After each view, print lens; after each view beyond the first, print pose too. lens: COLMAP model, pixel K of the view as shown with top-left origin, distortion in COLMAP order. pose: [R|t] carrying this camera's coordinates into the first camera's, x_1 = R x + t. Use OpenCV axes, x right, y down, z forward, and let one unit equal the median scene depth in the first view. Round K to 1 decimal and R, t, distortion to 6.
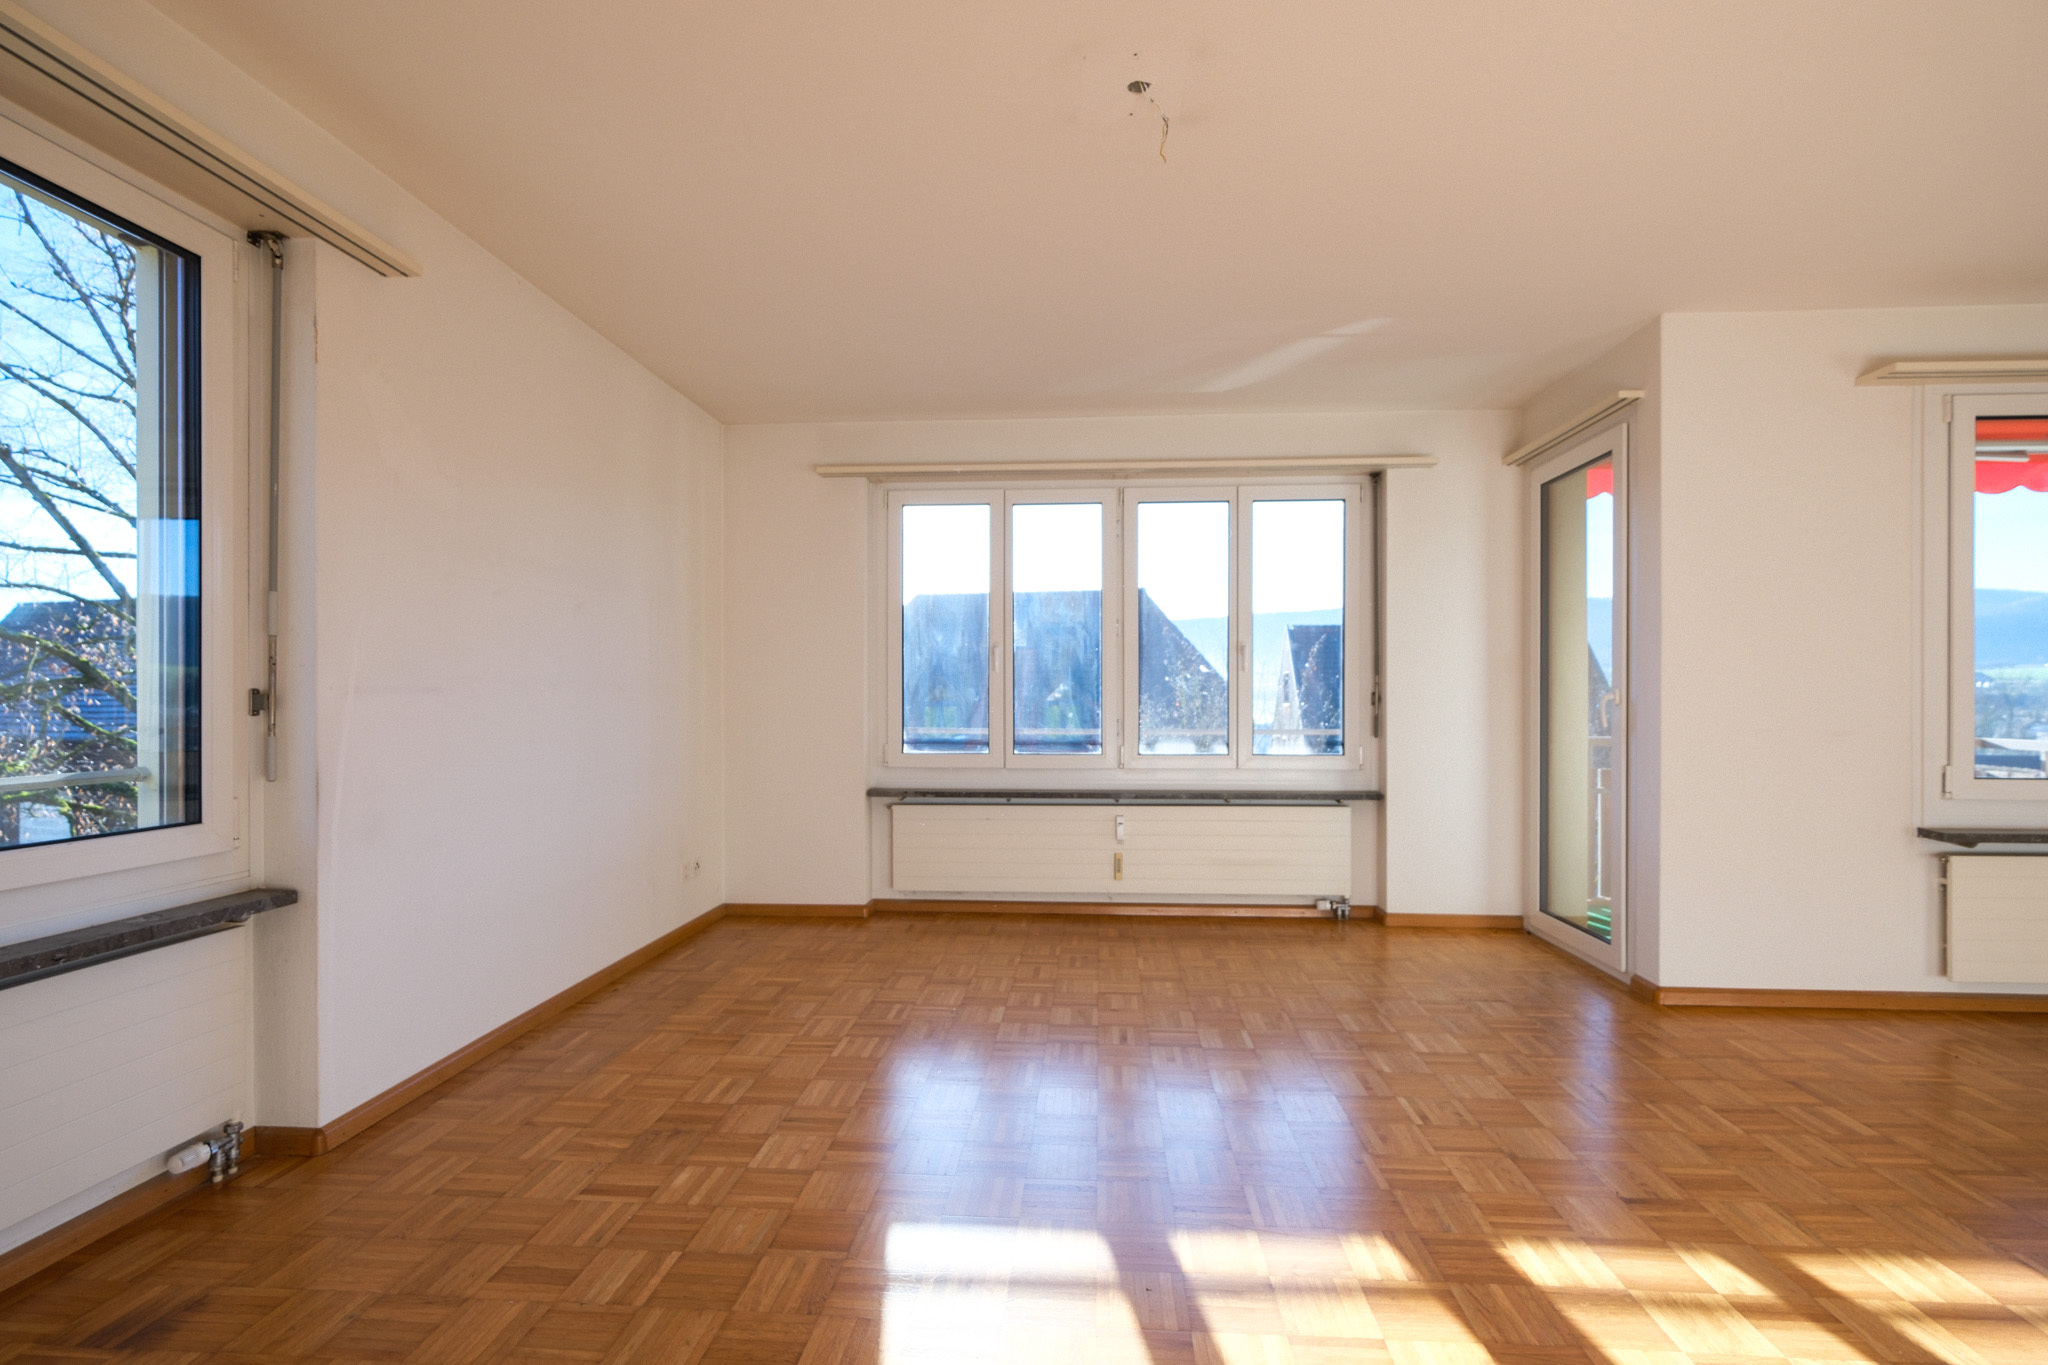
lens RADIAL K [[938.3, 0, 1019.3], [0, 938.3, 695.7], [0, 0, 1]] dist [-0.011298, 0.000376]
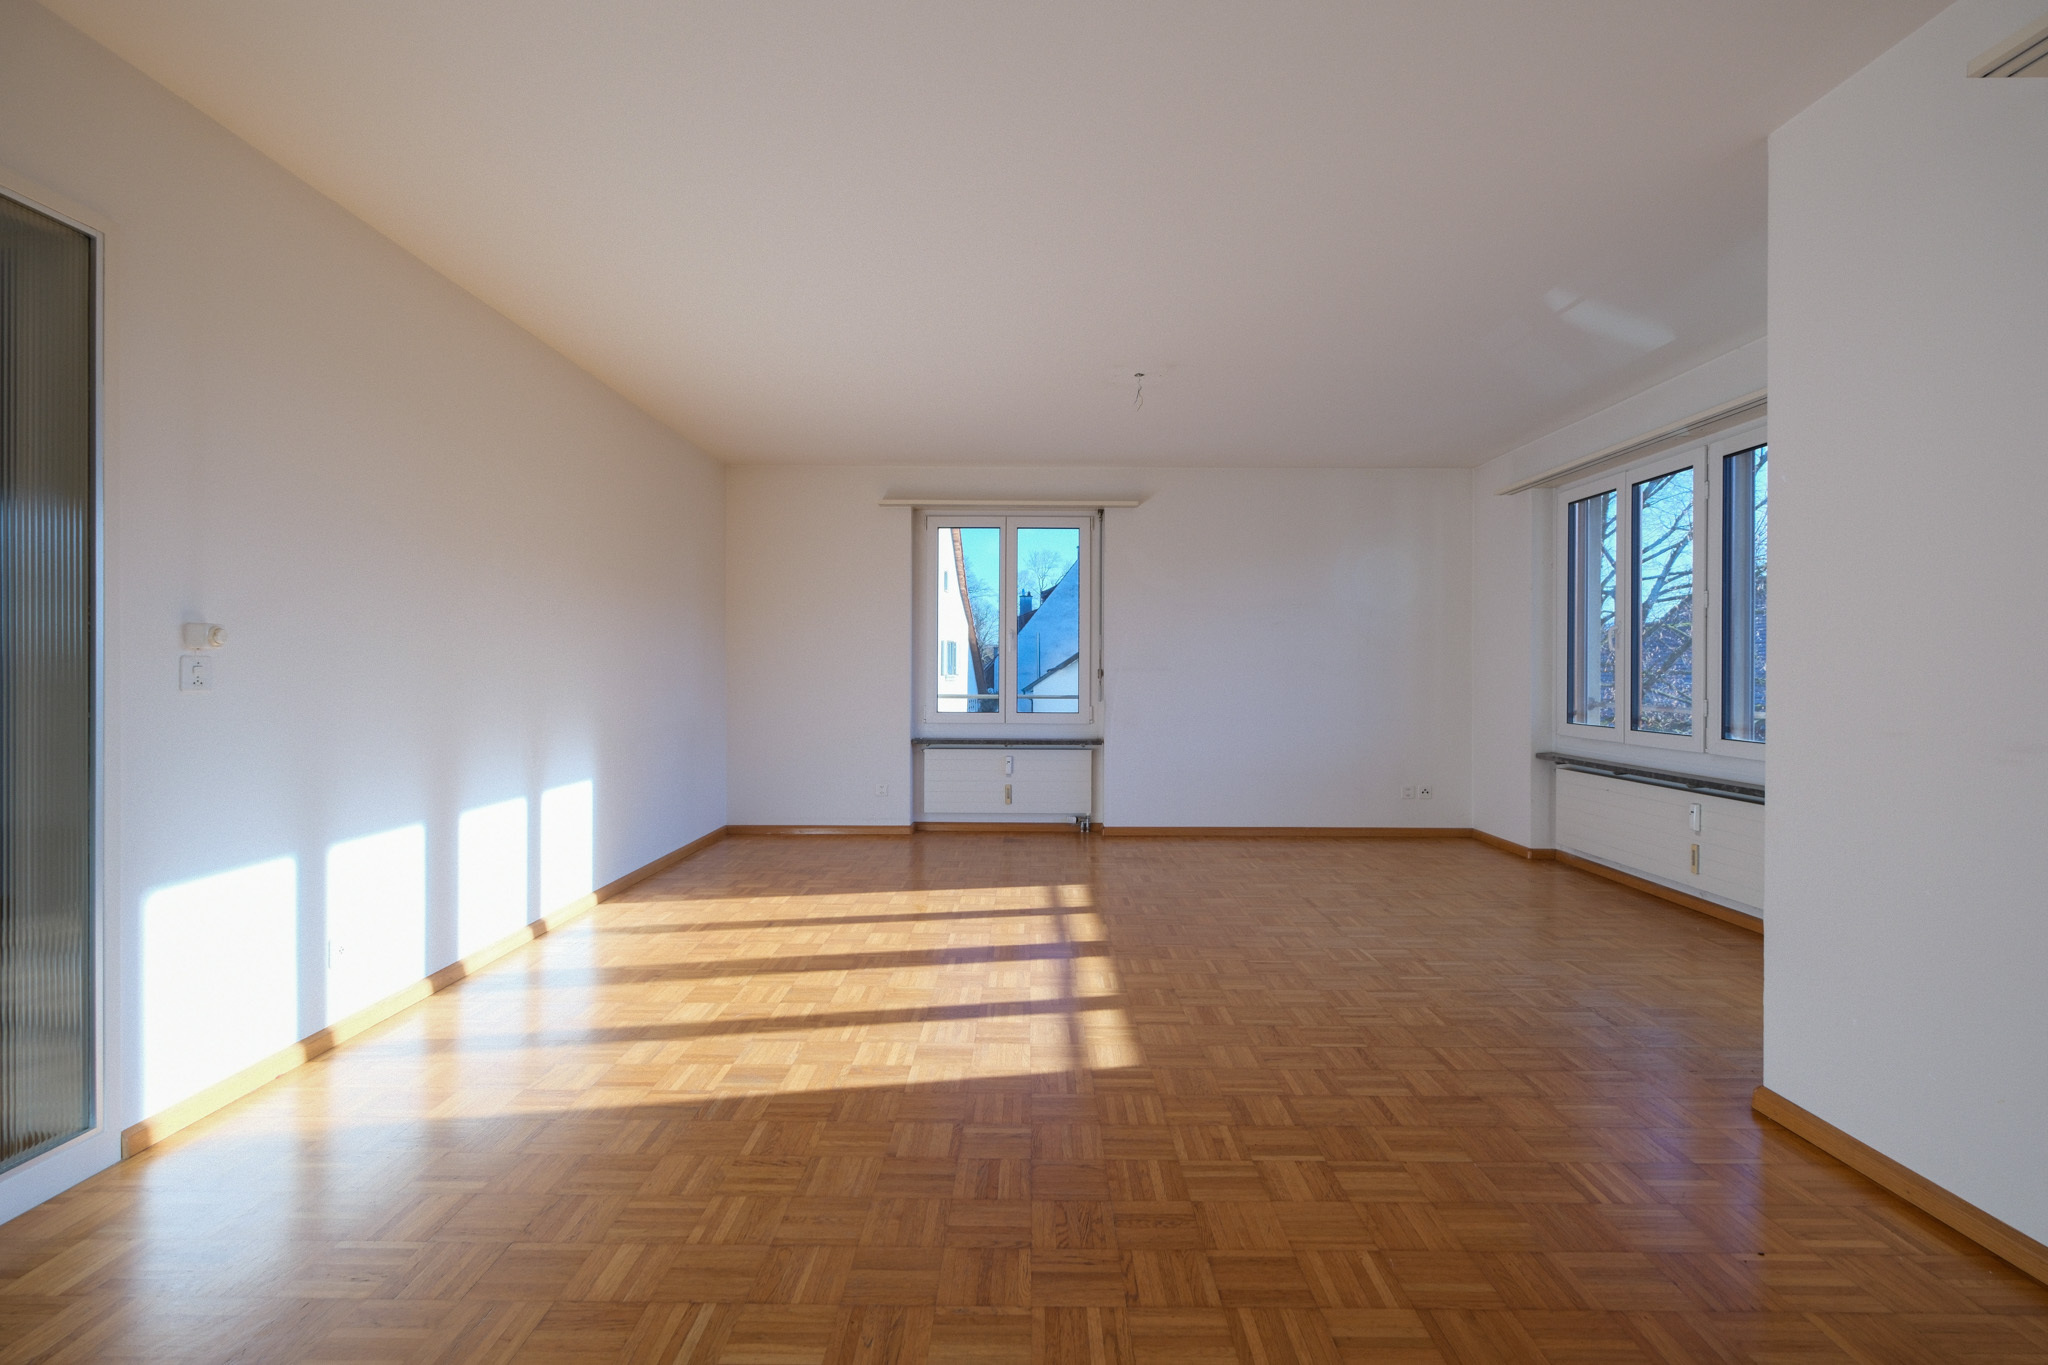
lens RADIAL K [[938.3, 0, 1030.5], [0, 938.3, 671.6], [0, 0, 1]] dist [-0.011298, 0.000376]
pose [[0.079534, 0.006863, -0.996809, 1.591479], [-0.004050, 0.999970, 0.006562, -0.011803], [0.996824, 0.003515, 0.079559, 0.445152]]
